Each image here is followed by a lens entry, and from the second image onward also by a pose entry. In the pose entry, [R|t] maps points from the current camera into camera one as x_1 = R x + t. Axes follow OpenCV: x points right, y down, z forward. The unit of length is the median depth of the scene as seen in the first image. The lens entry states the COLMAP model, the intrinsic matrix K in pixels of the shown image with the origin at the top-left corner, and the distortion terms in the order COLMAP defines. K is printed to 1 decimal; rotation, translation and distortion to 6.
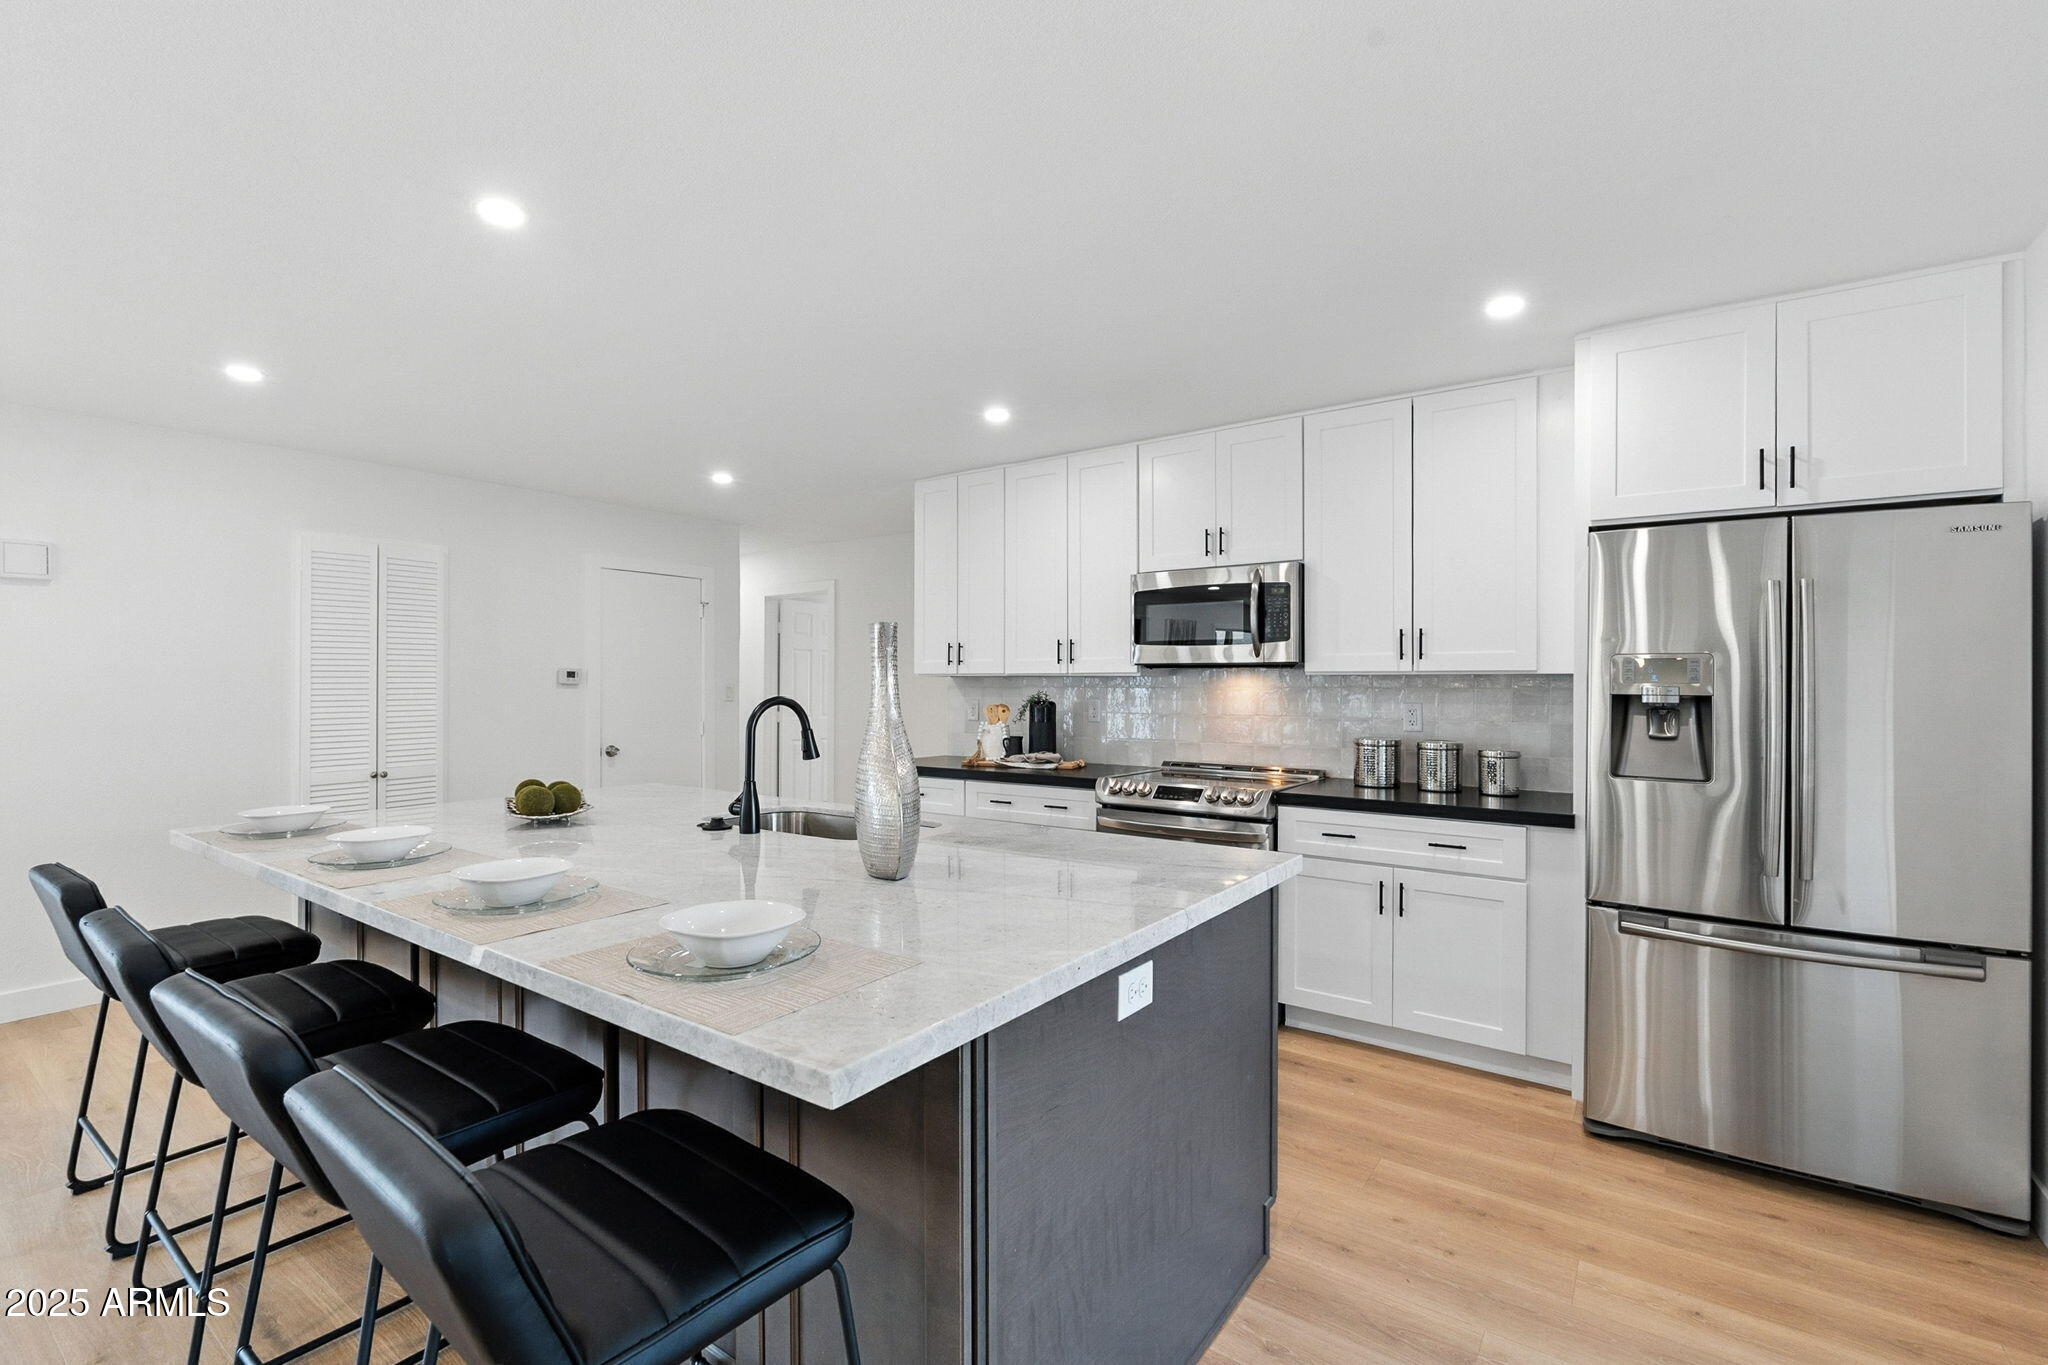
lens RADIAL K [[928.6, 0, 1024.2], [0, 928.6, 687.1], [0, 0, 1]] dist [0.009188, -0.000220]
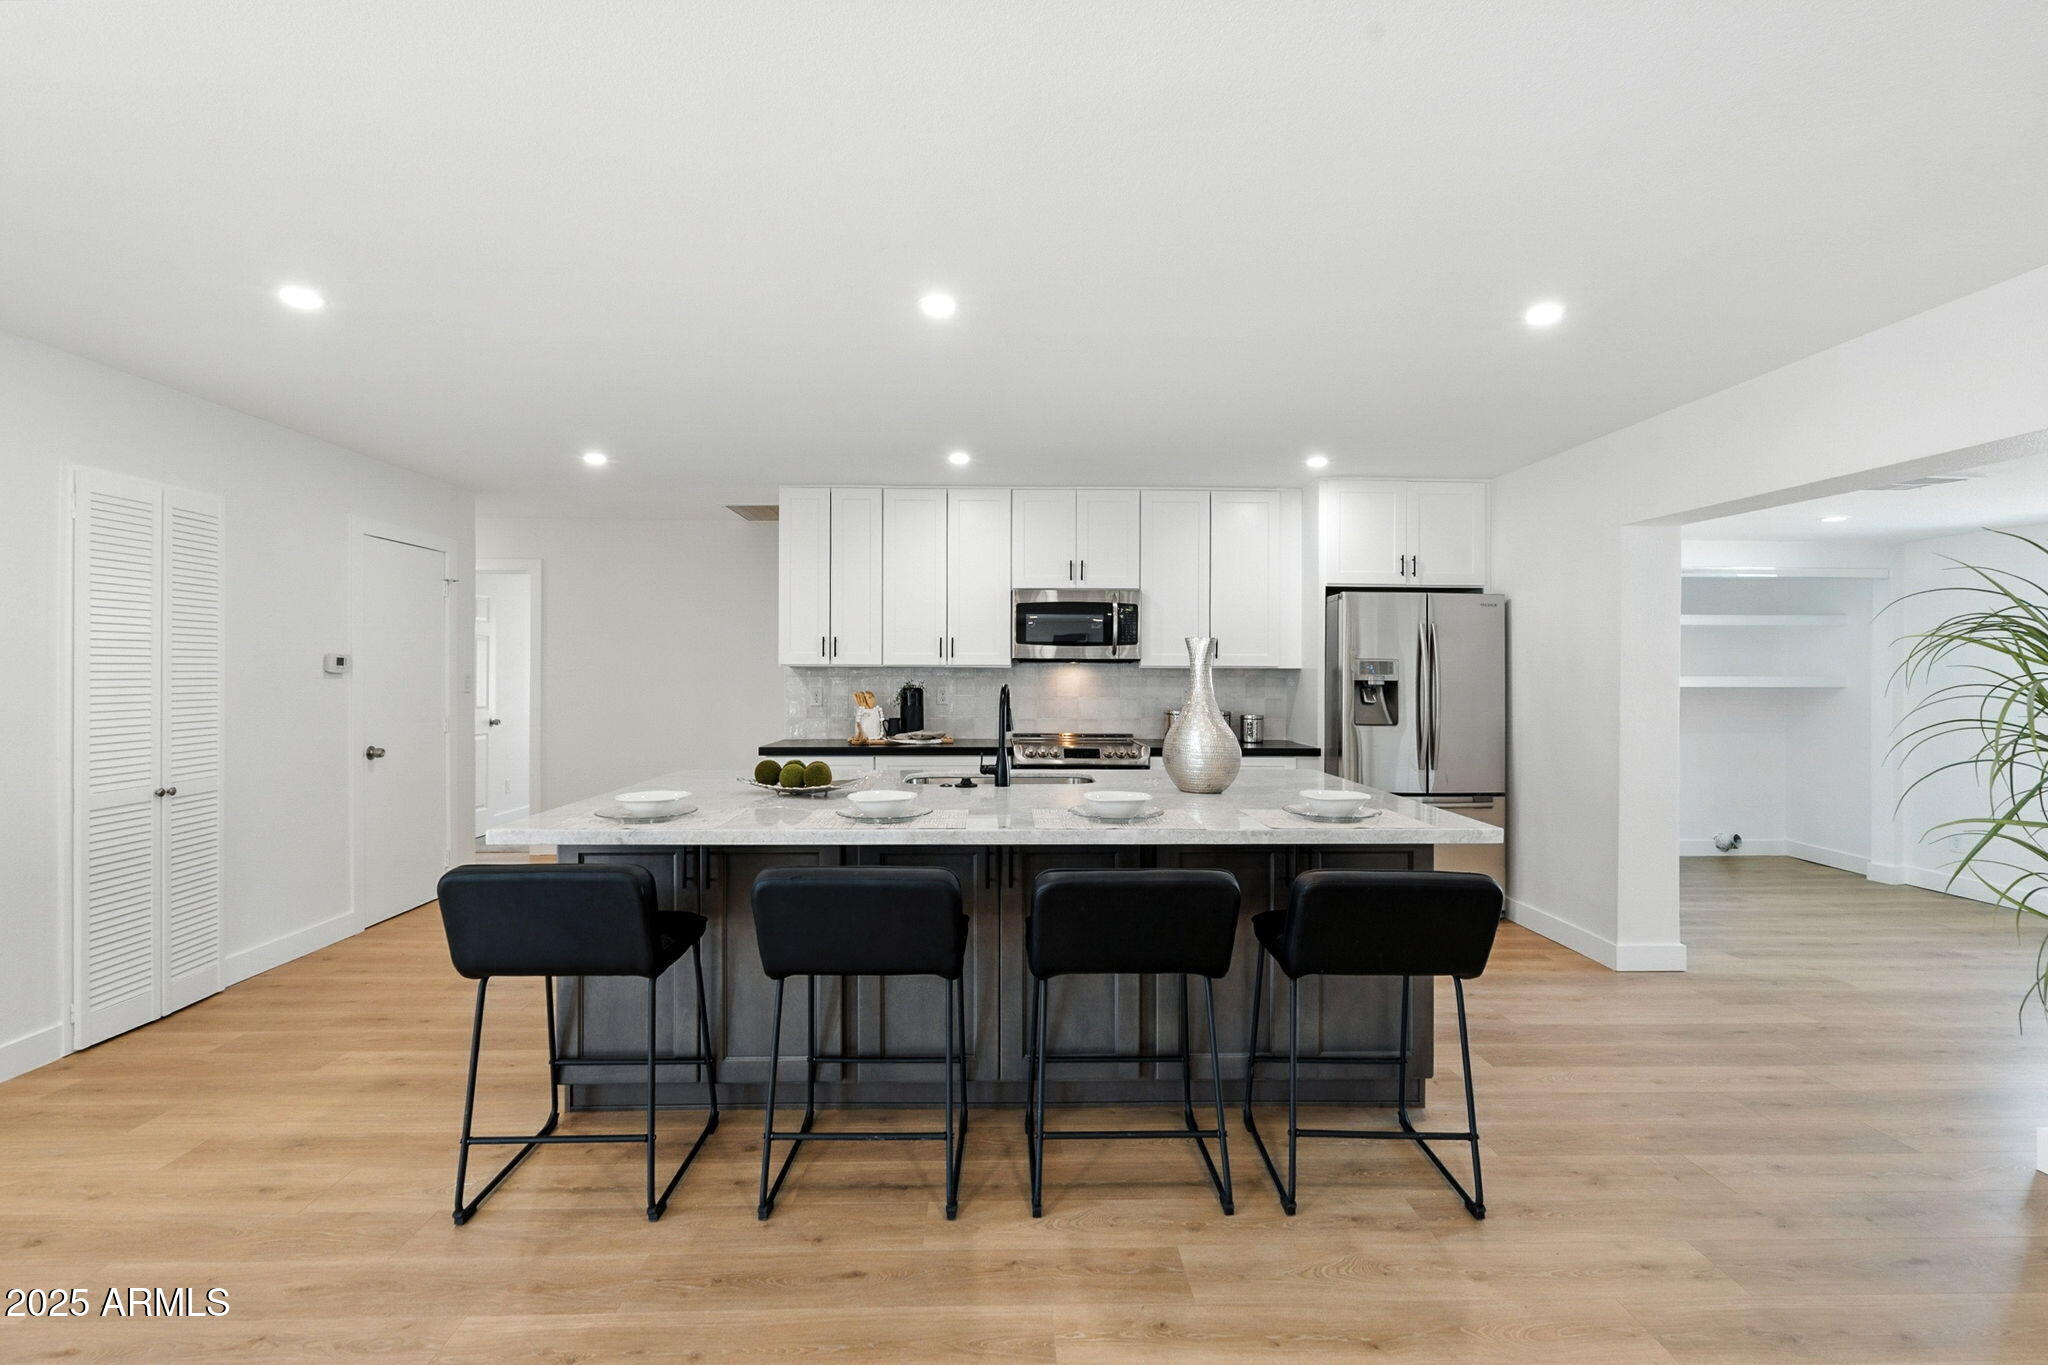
lens RADIAL K [[903.4, 0, 1026.3], [0, 903.4, 674.5], [0, 0, 1]] dist [-0.000292, 0.000980]
pose [[0.780799, 0.003757, 0.624771, -0.636190], [0.000264, 0.999980, -0.006343, 0.005334], [-0.624783, 0.005117, 0.780782, 0.004745]]
